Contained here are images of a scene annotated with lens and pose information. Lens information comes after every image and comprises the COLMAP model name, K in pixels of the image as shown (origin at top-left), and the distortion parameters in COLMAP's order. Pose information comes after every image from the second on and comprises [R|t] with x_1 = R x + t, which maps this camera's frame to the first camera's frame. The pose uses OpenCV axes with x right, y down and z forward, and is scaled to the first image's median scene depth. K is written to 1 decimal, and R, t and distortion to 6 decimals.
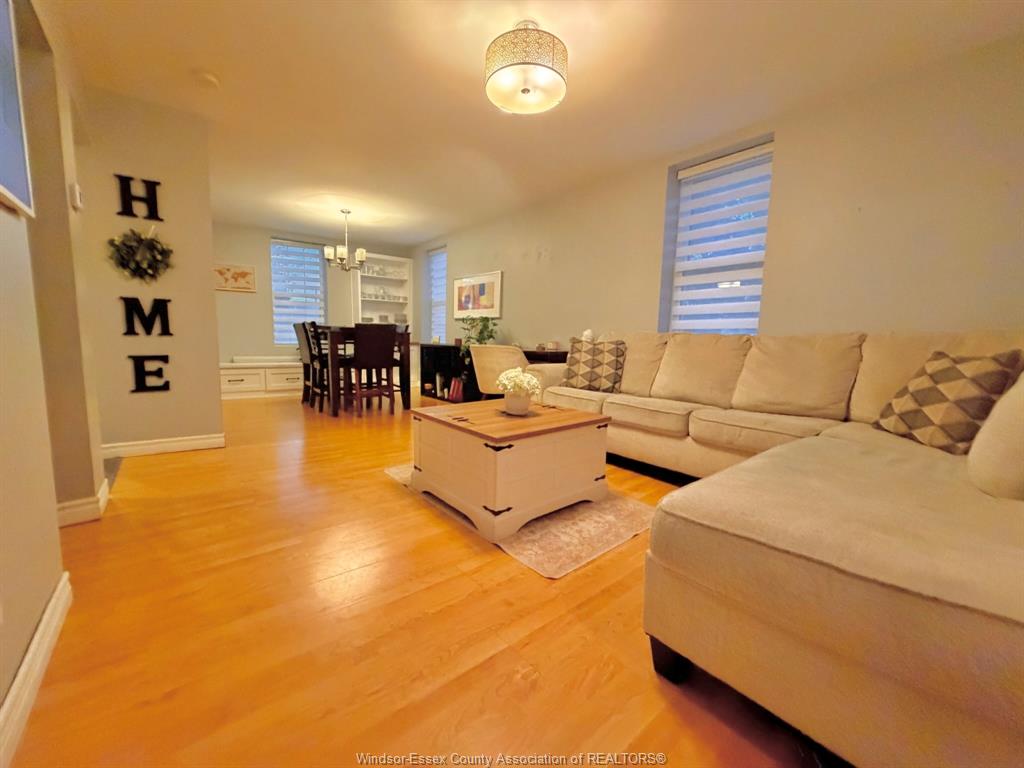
lens RADIAL K [[408.3, 0, 509.0], [0, 408.3, 387.2], [0, 0, 1]] dist [-0.003124, 0.000940]
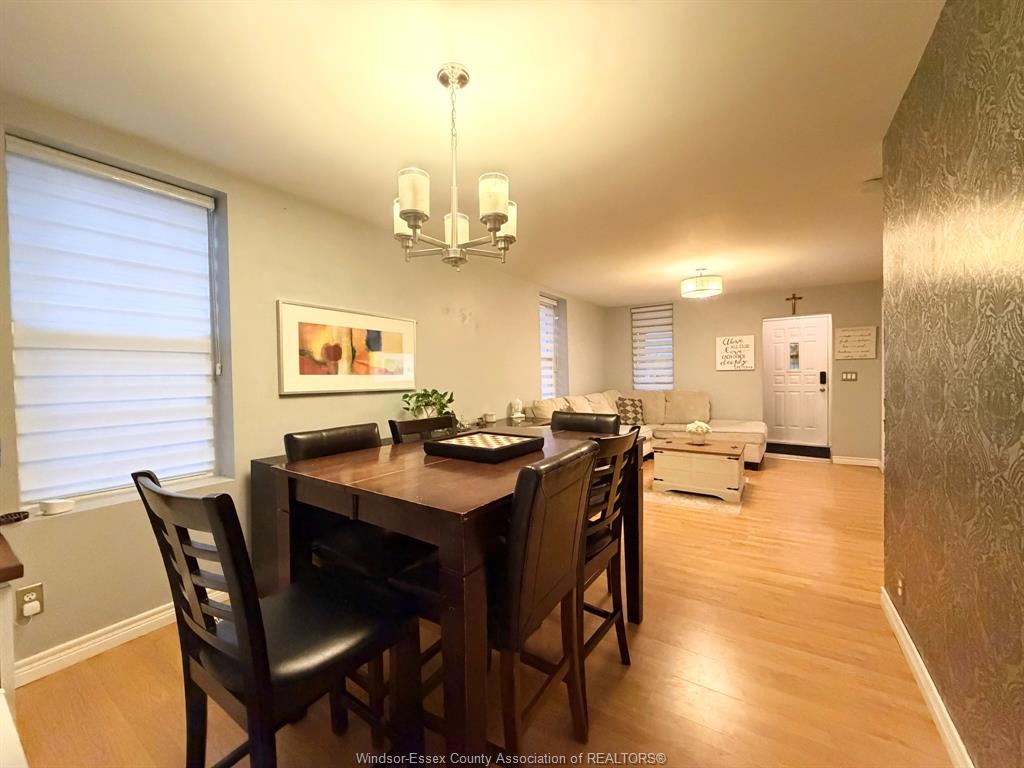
lens RADIAL K [[408.3, 0, 509.0], [0, 408.3, 381.6], [0, 0, 1]] dist [-0.003124, 0.000940]
pose [[-0.283082, -0.028411, 0.958675, -0.672027], [0.120283, 0.990618, 0.064876, -0.200148], [-0.951523, 0.133678, -0.277009, 0.999341]]
